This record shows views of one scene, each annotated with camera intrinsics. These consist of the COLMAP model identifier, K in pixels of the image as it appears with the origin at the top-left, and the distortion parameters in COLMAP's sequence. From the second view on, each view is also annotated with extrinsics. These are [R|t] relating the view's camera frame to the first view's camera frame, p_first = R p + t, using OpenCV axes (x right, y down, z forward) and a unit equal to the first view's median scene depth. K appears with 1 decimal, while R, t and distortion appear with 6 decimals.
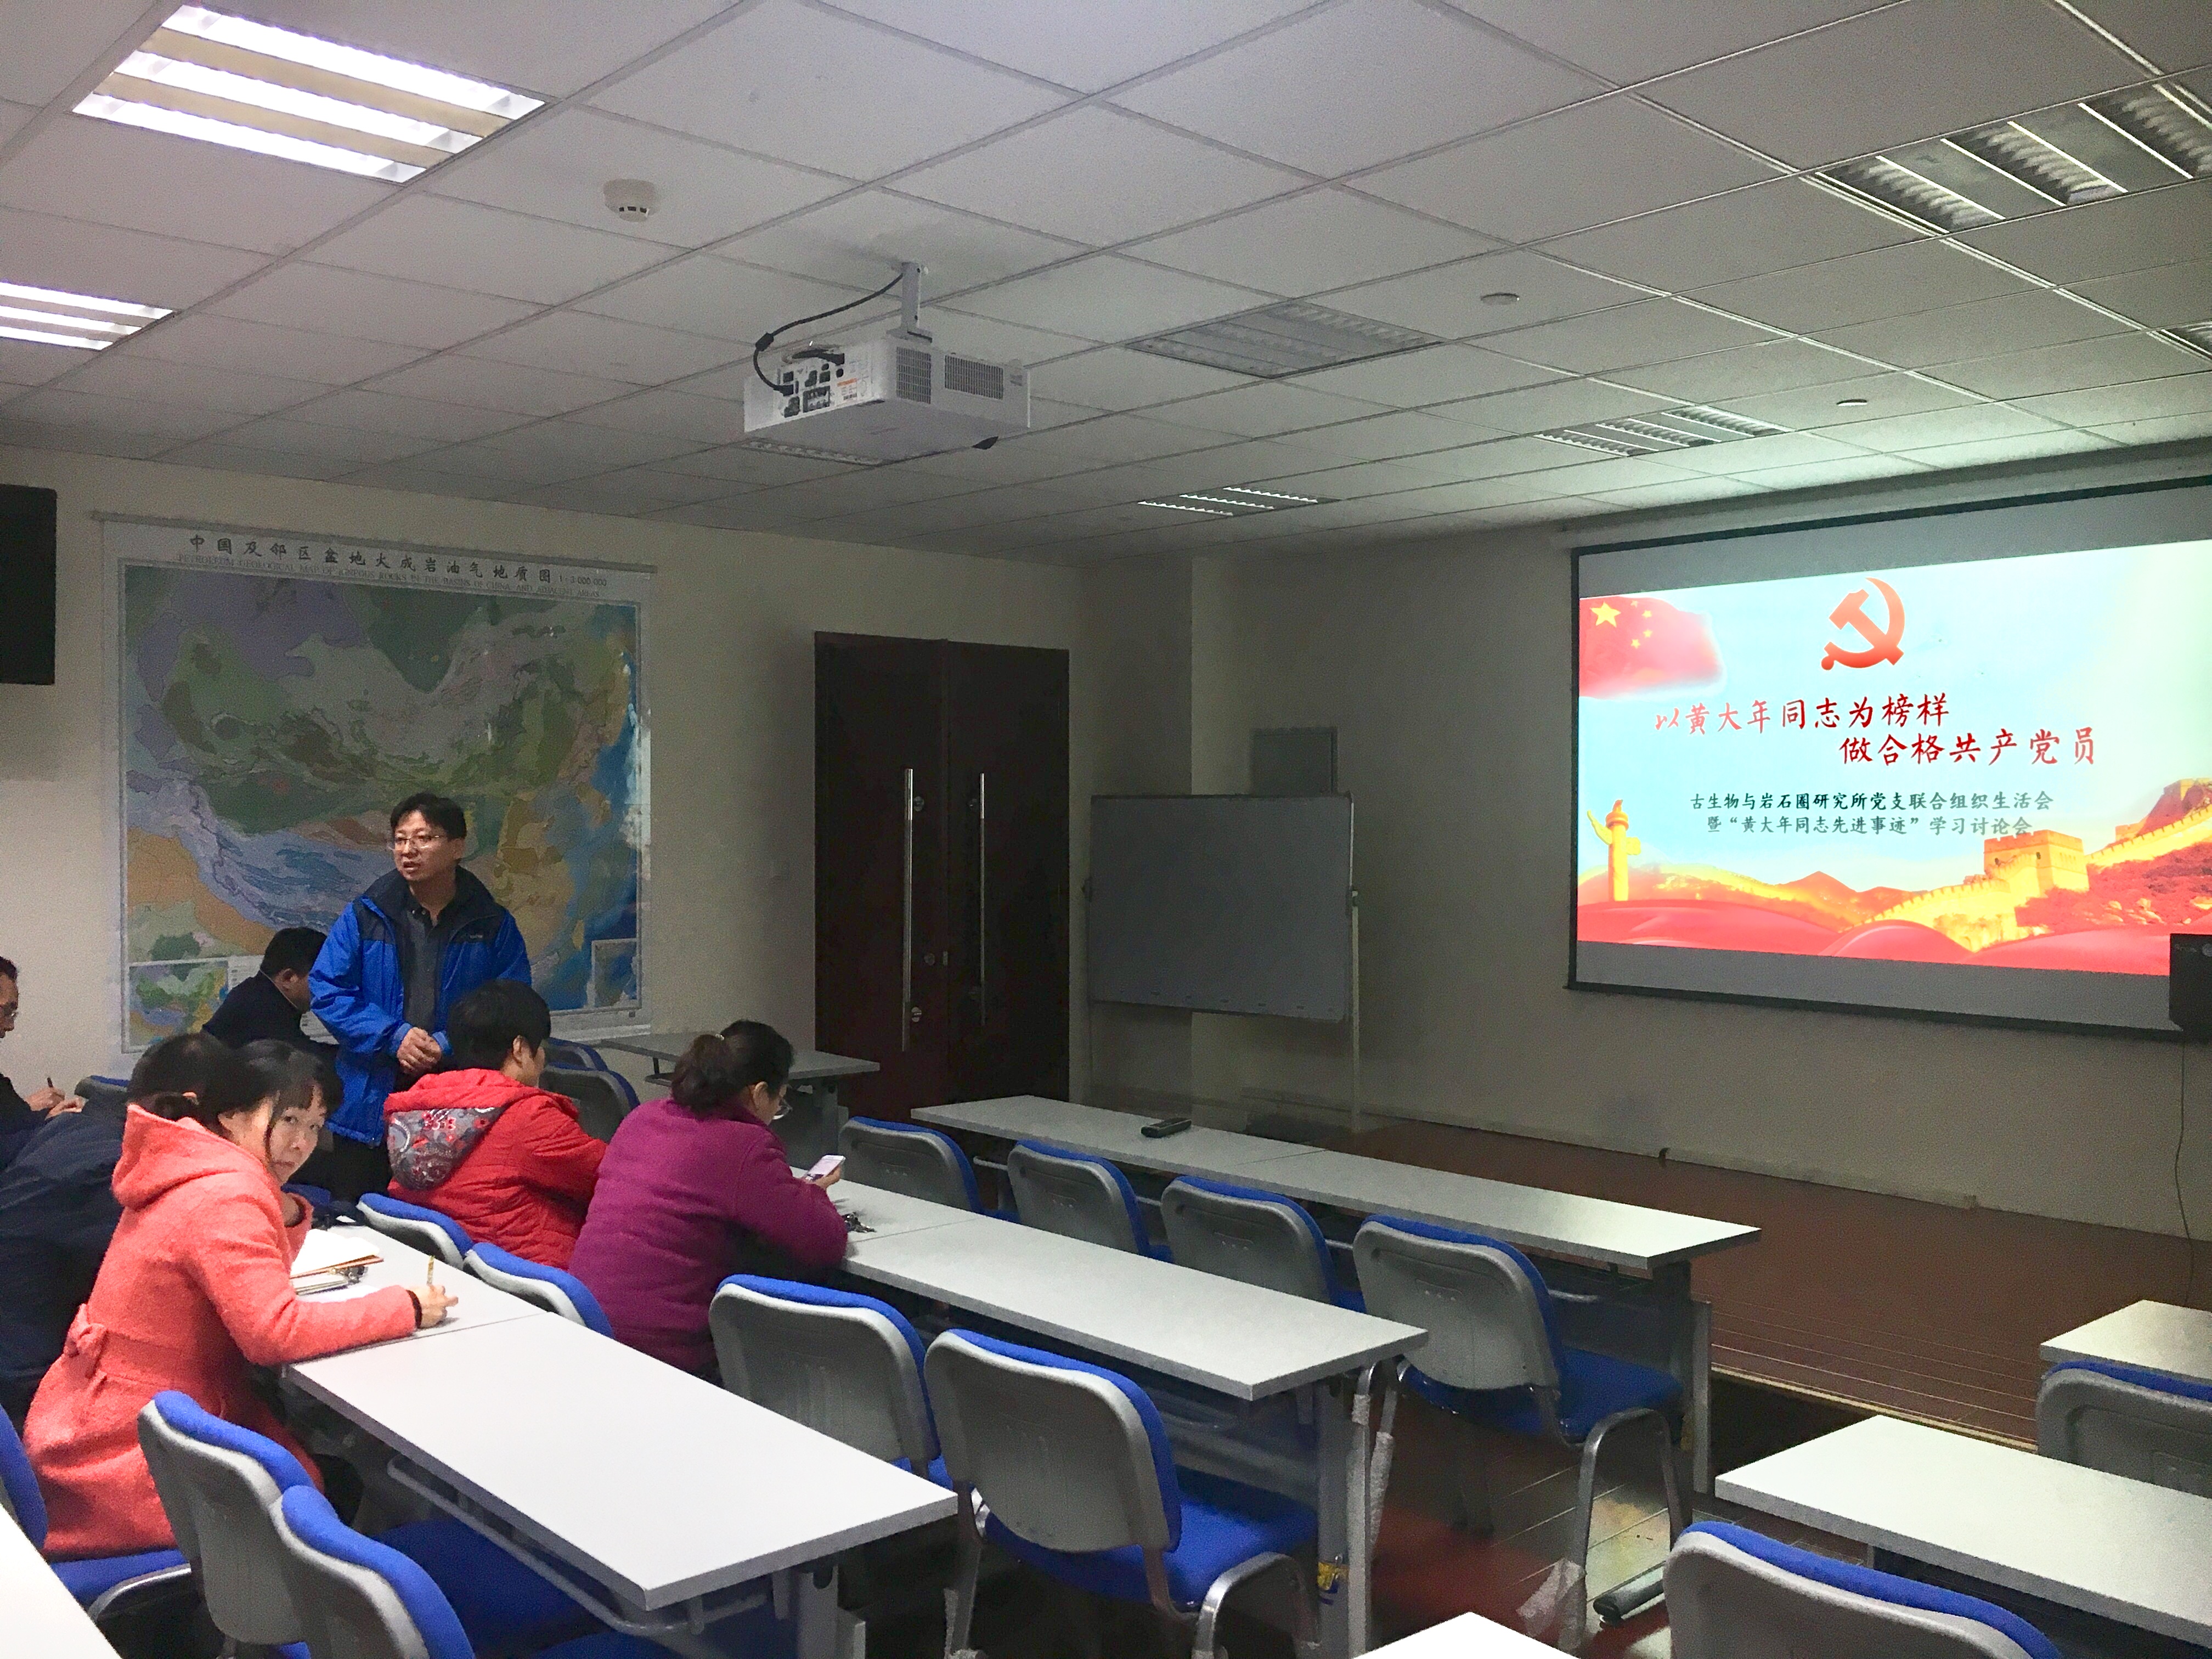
lens RADIAL K [[1889.4, 0, 1106.0], [0, 1889.4, 829.5], [0, 0, 1]] dist [0.082082, -0.109483]
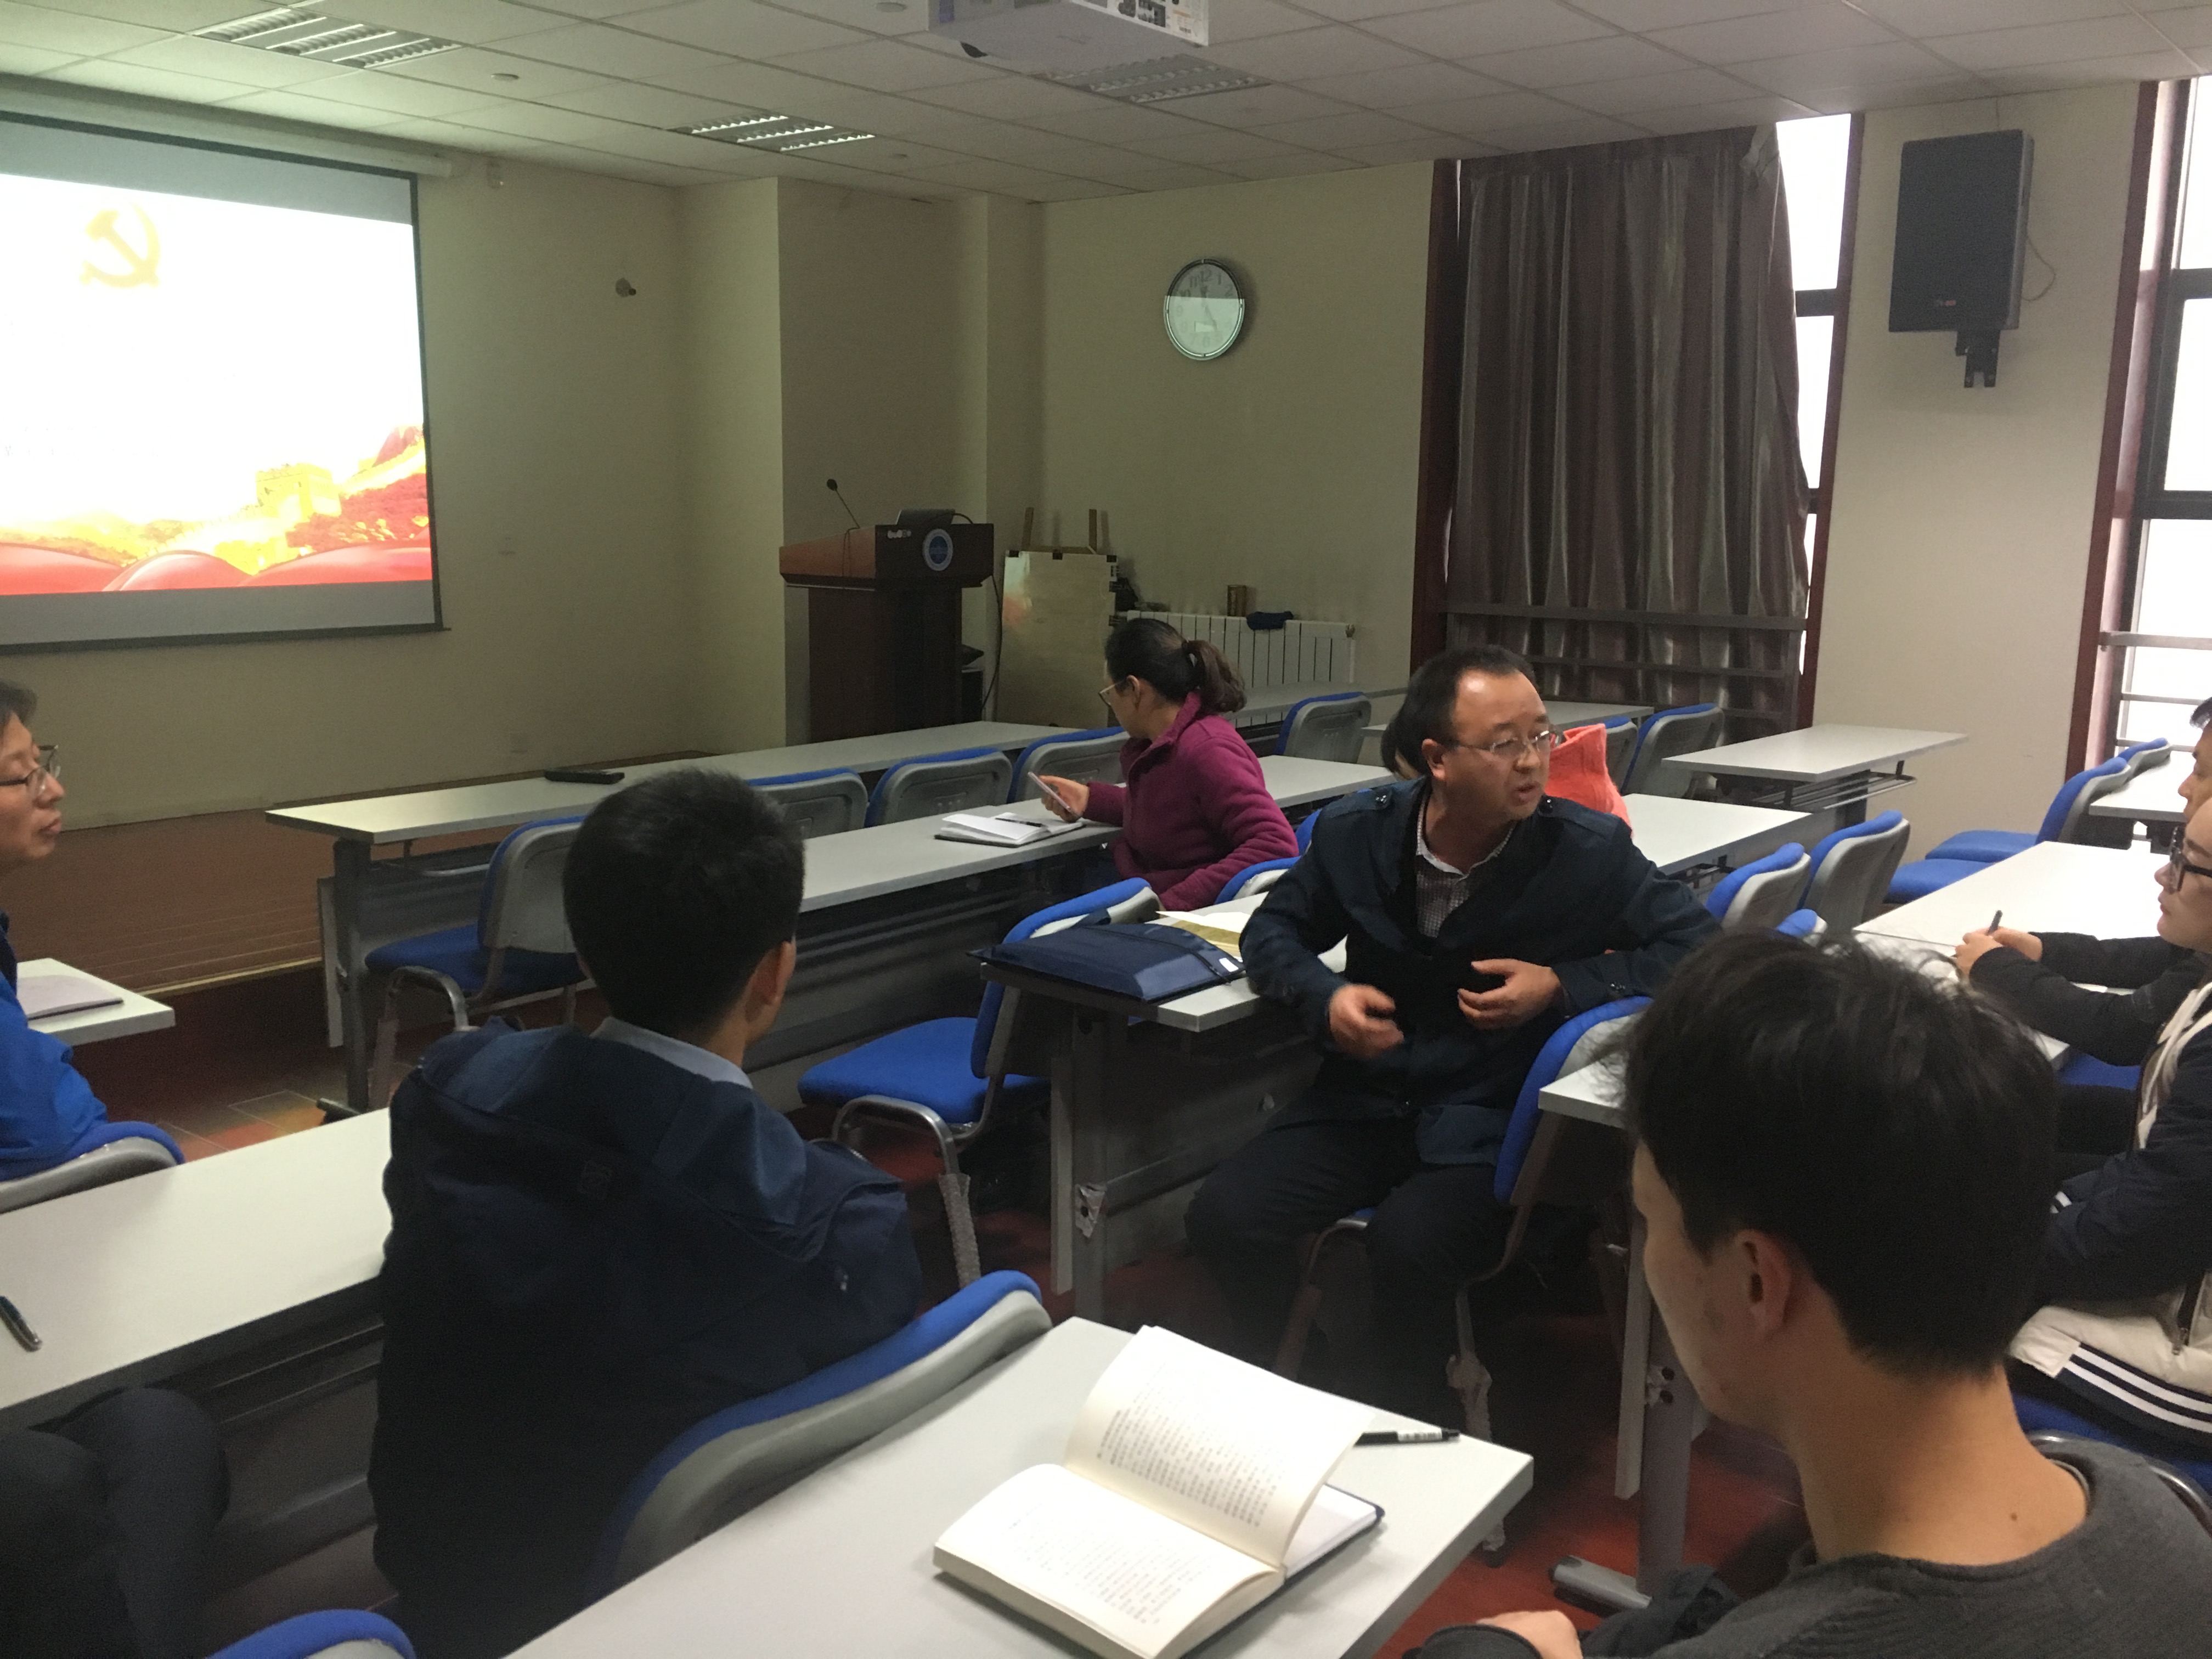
lens RADIAL K [[1889.4, 0, 1106.0], [0, 1889.4, 829.5], [0, 0, 1]] dist [0.082082, -0.109483]
pose [[-0.149337, -0.179785, 0.972304, -0.684013], [0.001963, 0.983275, 0.182115, 0.008576], [-0.988784, 0.029105, -0.146486, 0.655389]]
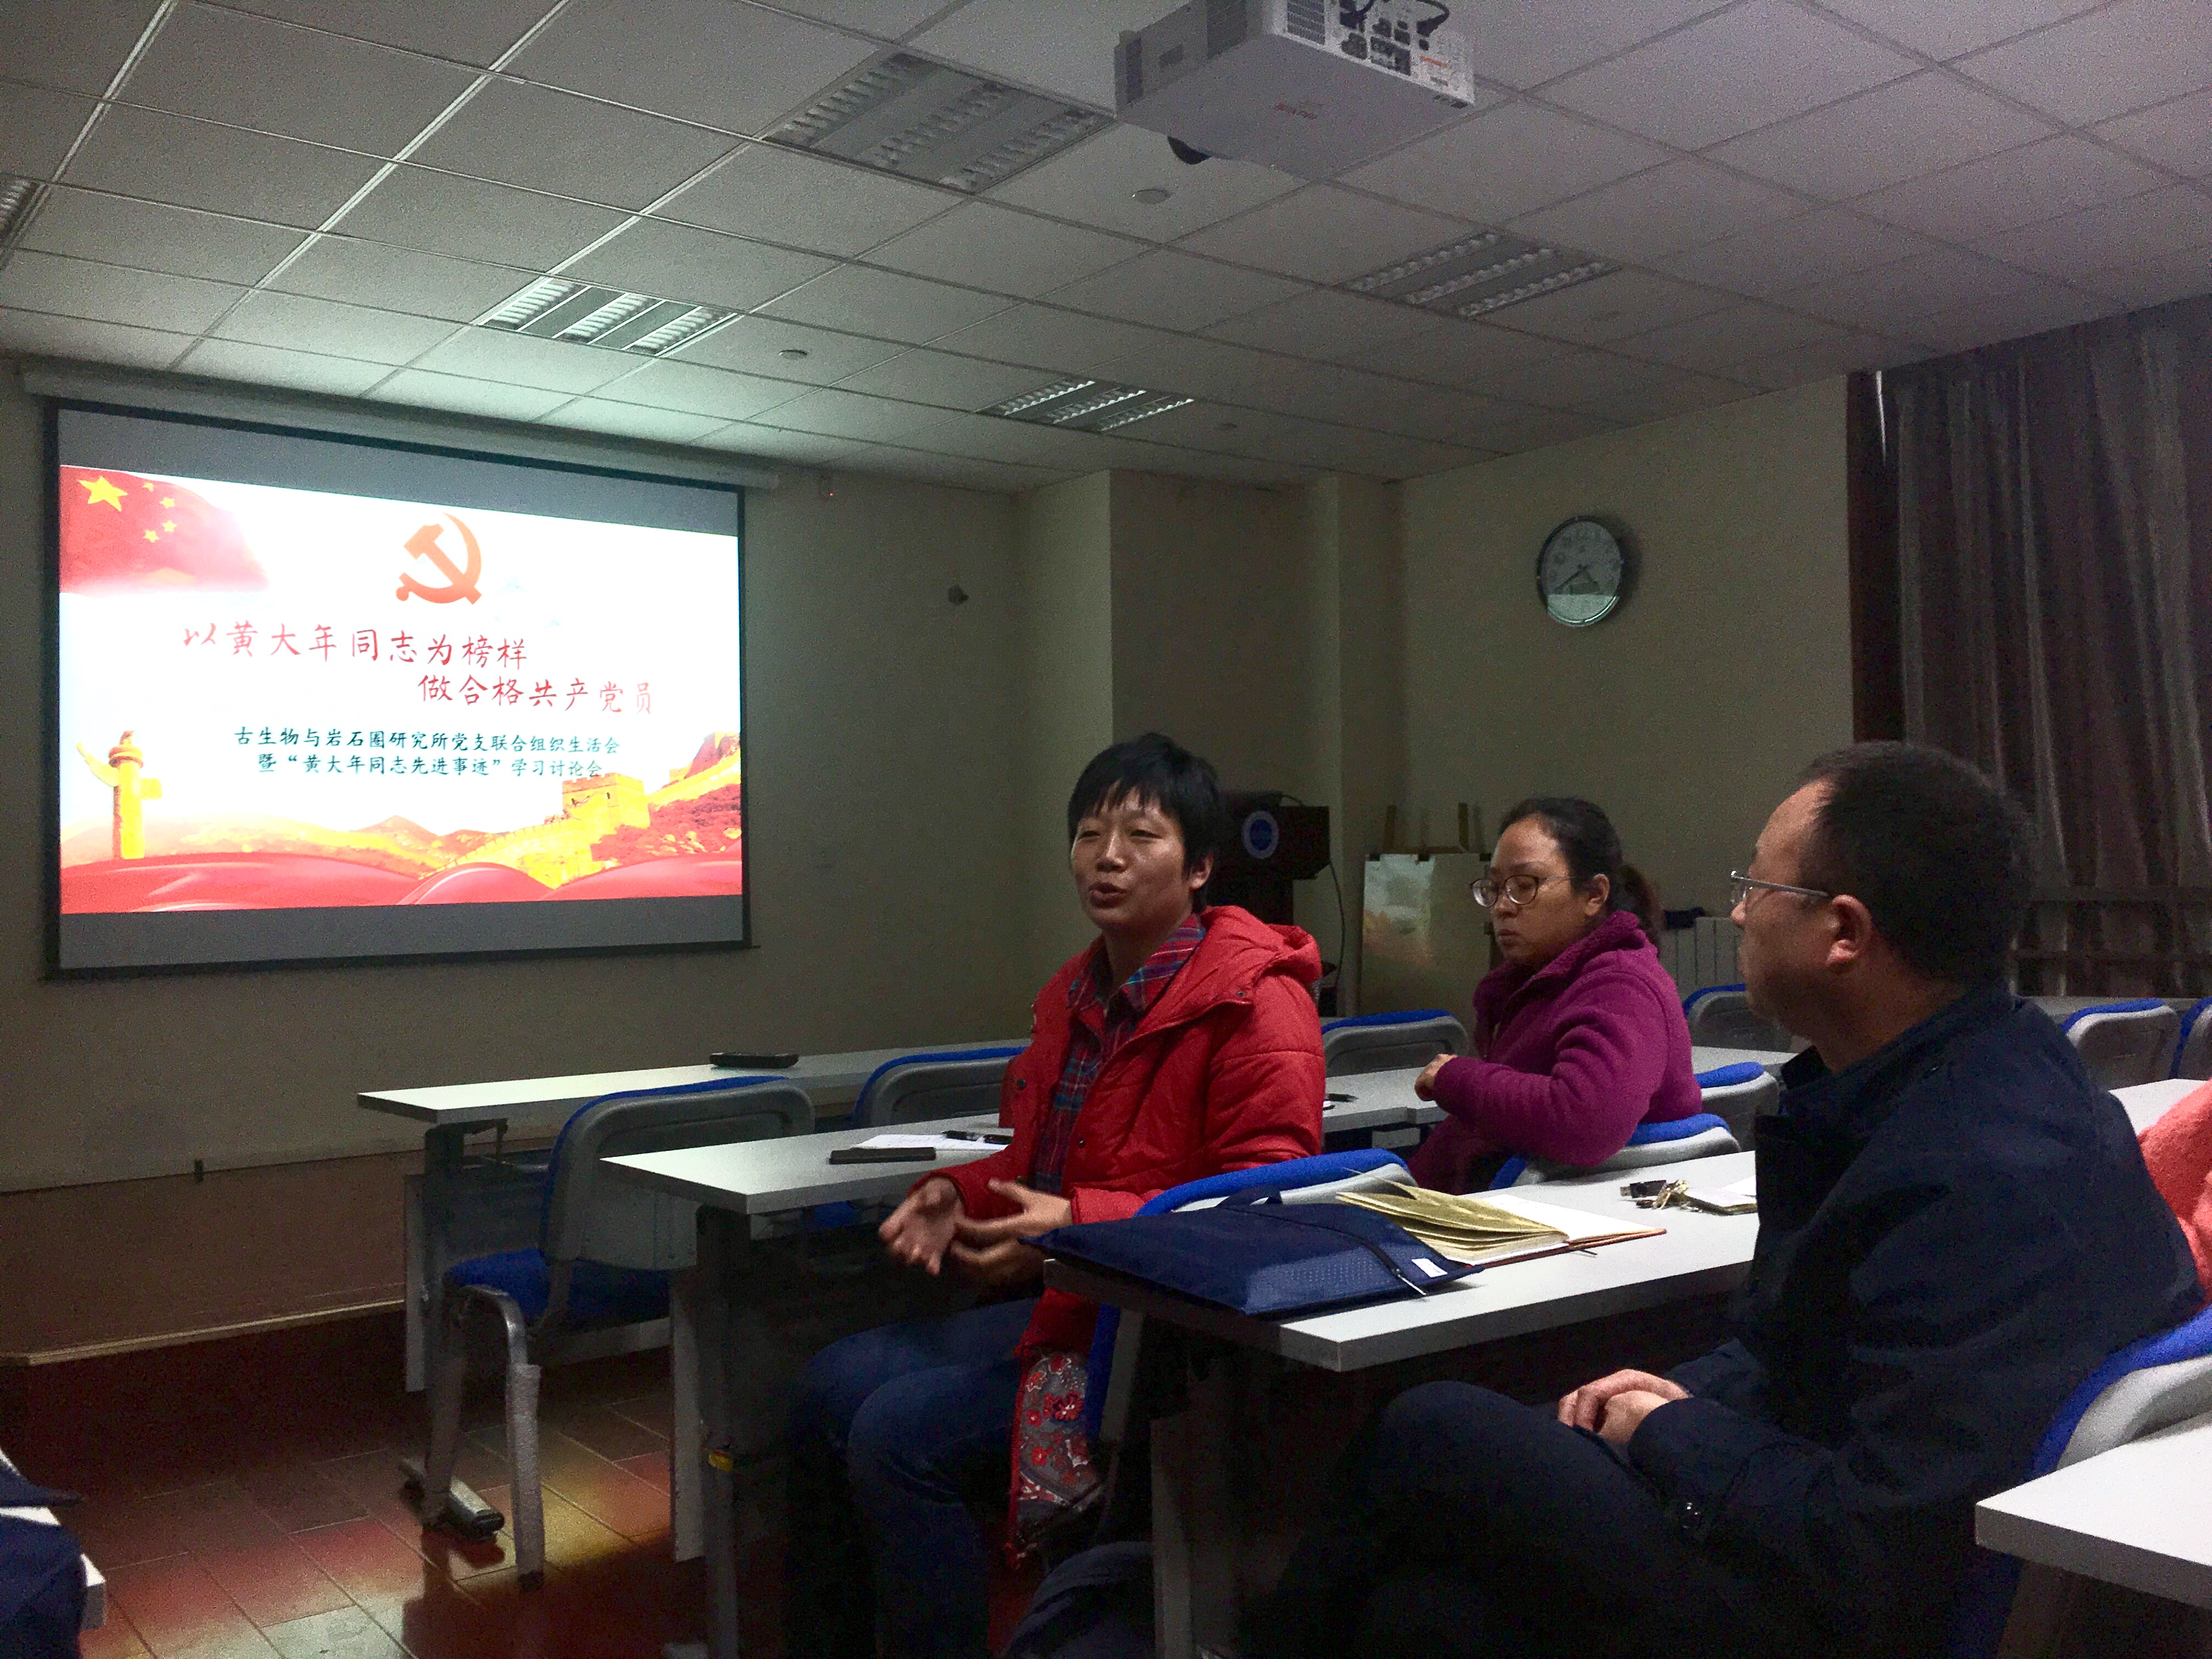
lens RADIAL K [[1889.4, 0, 1106.0], [0, 1889.4, 829.5], [0, 0, 1]] dist [0.082082, -0.109483]
pose [[0.087279, 0.019464, 0.995994, -0.535983], [0.032730, 0.999213, -0.022395, 0.062590], [-0.995646, 0.034553, 0.086573, 0.584495]]
